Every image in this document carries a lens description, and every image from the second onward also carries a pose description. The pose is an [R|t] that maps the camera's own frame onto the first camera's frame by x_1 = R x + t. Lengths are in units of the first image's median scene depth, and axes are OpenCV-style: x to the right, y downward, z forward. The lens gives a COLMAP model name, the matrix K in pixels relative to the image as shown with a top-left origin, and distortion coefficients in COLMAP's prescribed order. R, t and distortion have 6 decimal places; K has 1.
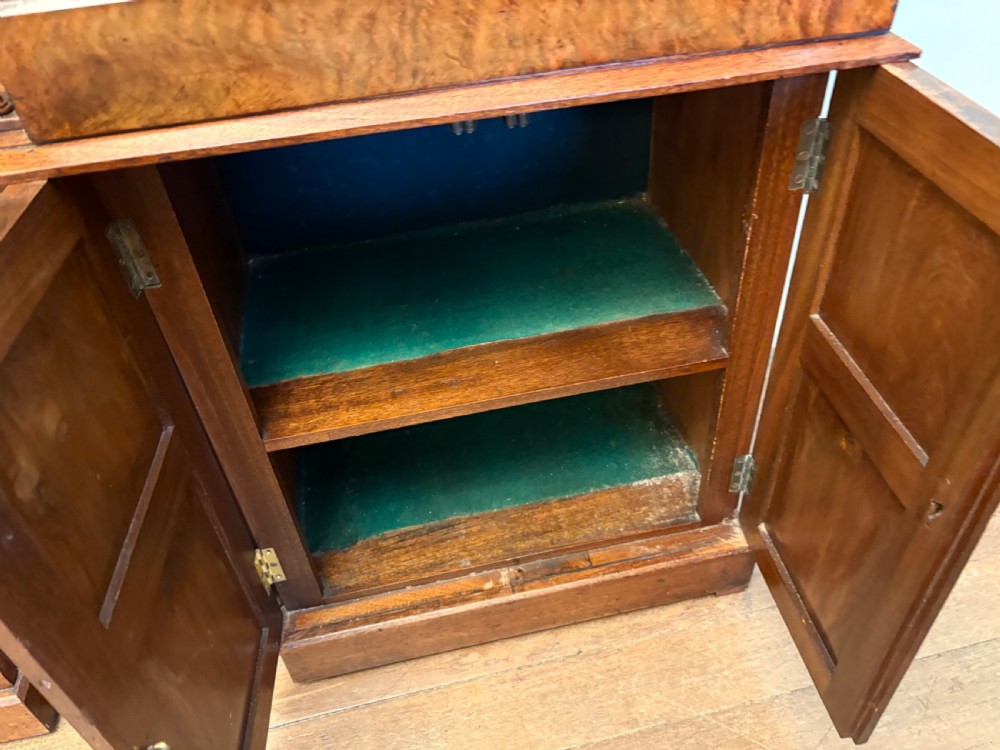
lens RADIAL K [[762.4, 0, 502.3], [0, 762.4, 377.3], [0, 0, 1]] dist [0.033853, -0.034769]
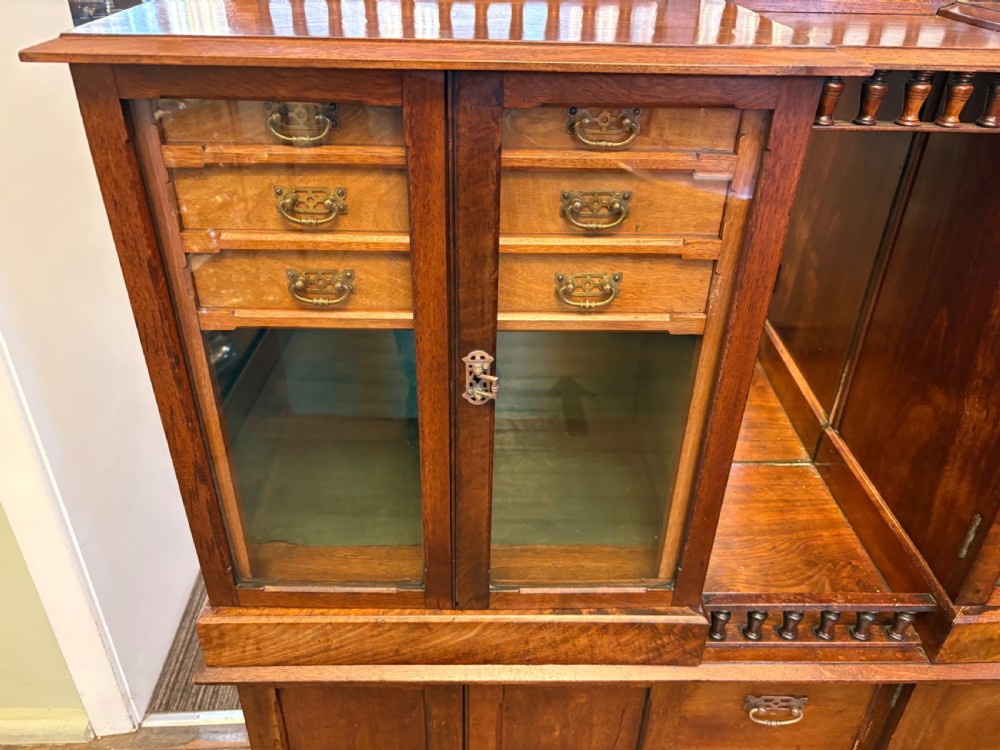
lens RADIAL K [[765.3, 0, 496.5], [0, 765.3, 380.3], [0, 0, 1]] dist [0.013405, -0.009134]
pose [[0.981624, 0.154185, -0.112433, -1.458228], [-0.170513, 0.973238, -0.154053, -0.475826], [0.085671, 0.170393, 0.981645, -1.021153]]
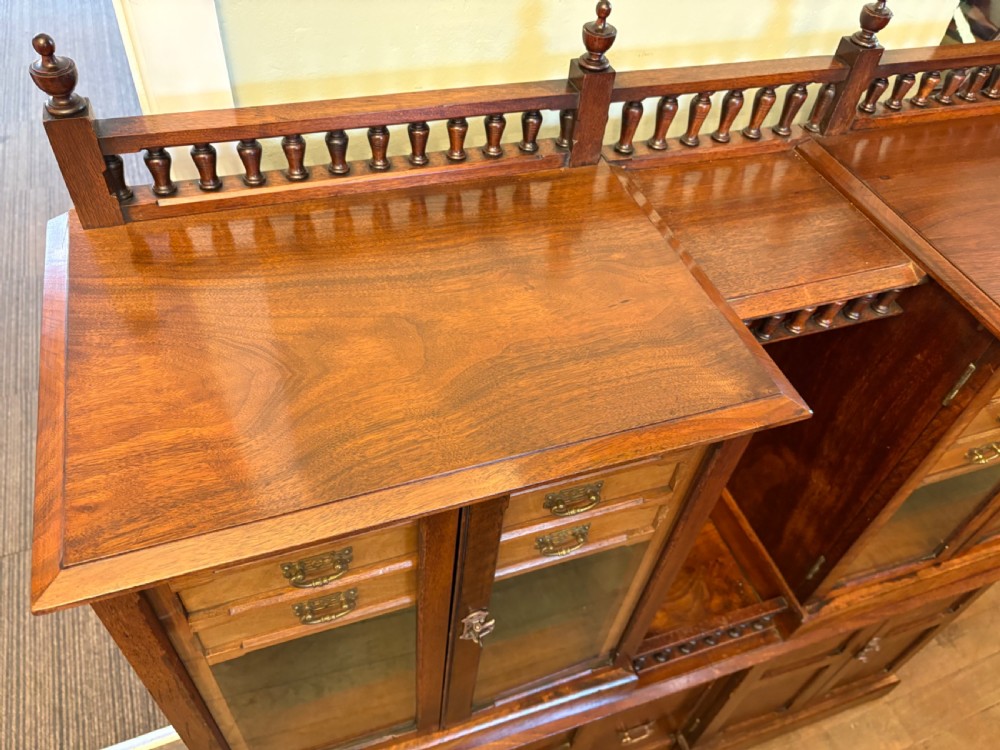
lens RADIAL K [[770.0, 0, 504.3], [0, 770.0, 381.0], [0, 0, 1]] dist [0.005776, 0.001863]
pose [[0.979958, -0.010138, 0.198948, -1.886524], [-0.011613, 0.994098, 0.107862, -1.337521], [-0.198868, -0.108010, 0.974056, -1.144981]]
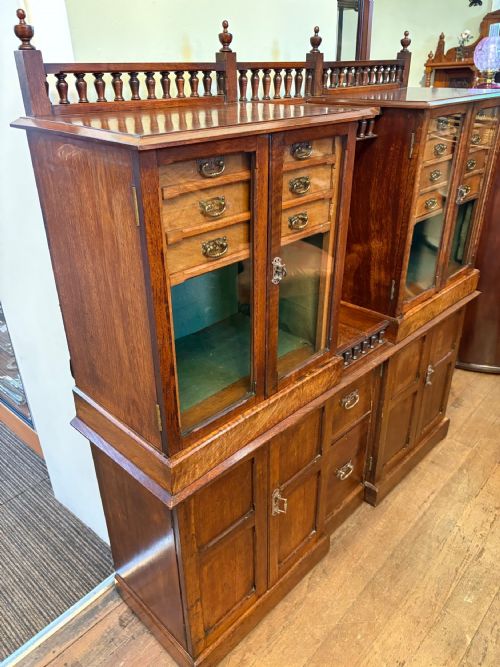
lens RADIAL K [[510.5, 0, 250.0], [0, 510.5, 333.5], [0, 0, 1]] dist [0.013405, -0.009134]
pose [[0.826256, -0.223698, 0.516972, -2.835840], [0.346487, 0.925438, -0.153331, -0.178451], [-0.444125, 0.305815, 0.842158, -1.268390]]
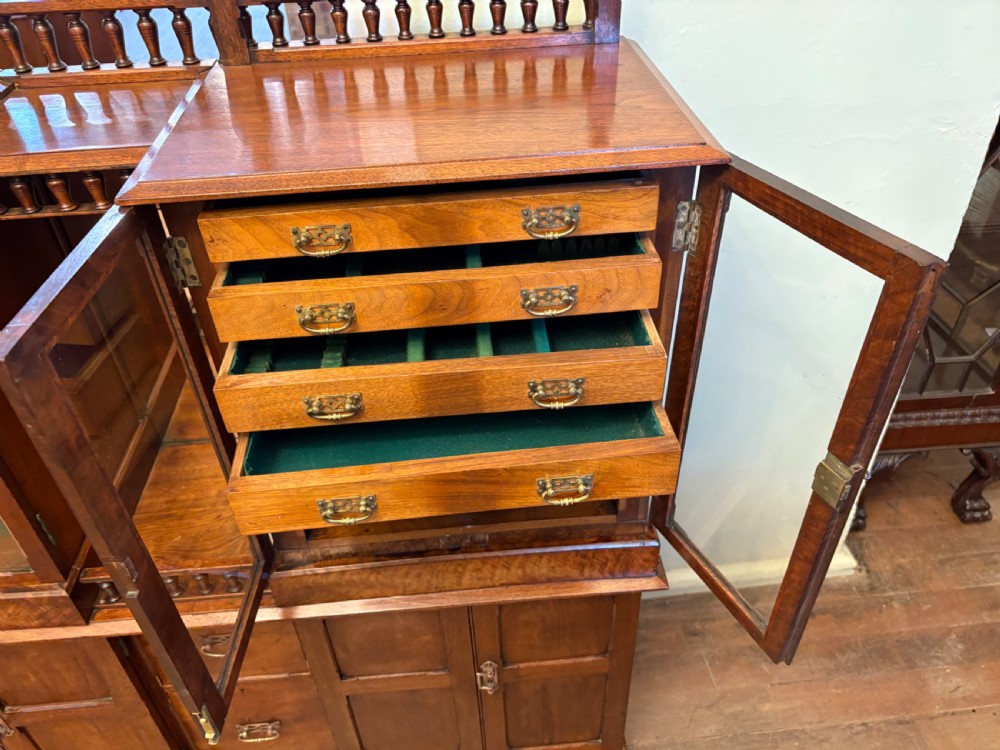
lens RADIAL K [[765.3, 0, 496.5], [0, 765.3, 380.3], [0, 0, 1]] dist [0.013405, -0.009134]
pose [[0.992419, 0.092676, -0.080714, 0.190425], [-0.095894, 0.994706, -0.036938, -0.922566], [0.076863, 0.044398, 0.996053, -1.291178]]
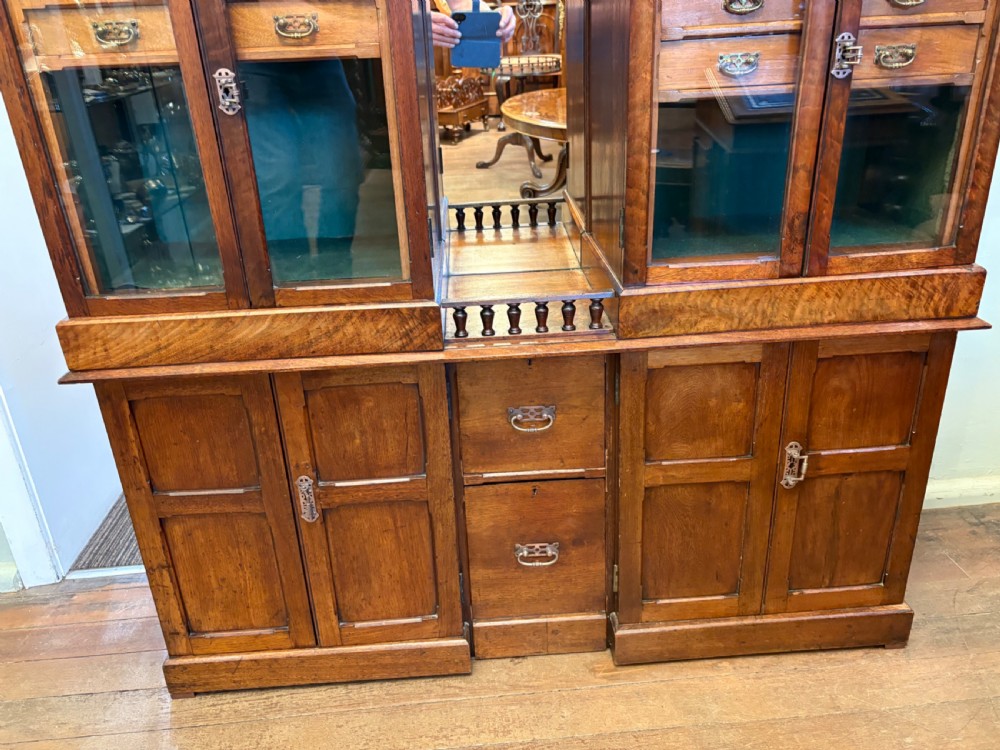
lens RADIAL K [[762.4, 0, 502.3], [0, 762.4, 377.3], [0, 0, 1]] dist [0.033853, -0.034769]
pose [[0.989648, 0.070591, -0.124956, -0.618654], [-0.103178, 0.955144, -0.277585, 0.524298], [0.099756, 0.287604, 0.952540, -1.324445]]
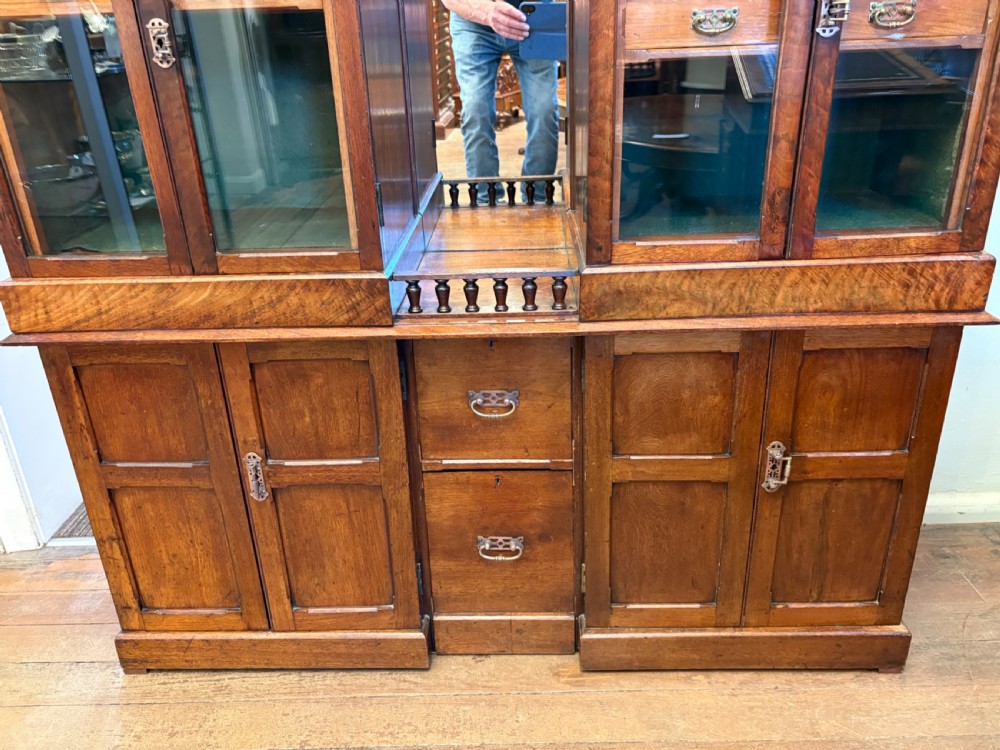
lens RADIAL K [[762.2, 0, 502.6], [0, 762.2, 372.0], [0, 0, 1]] dist [0.035980, -0.039890]
pose [[0.974543, 0.111356, -0.194590, -0.341837], [-0.161459, 0.950765, -0.264532, 0.472374], [0.155552, 0.289216, 0.944541, -1.132712]]
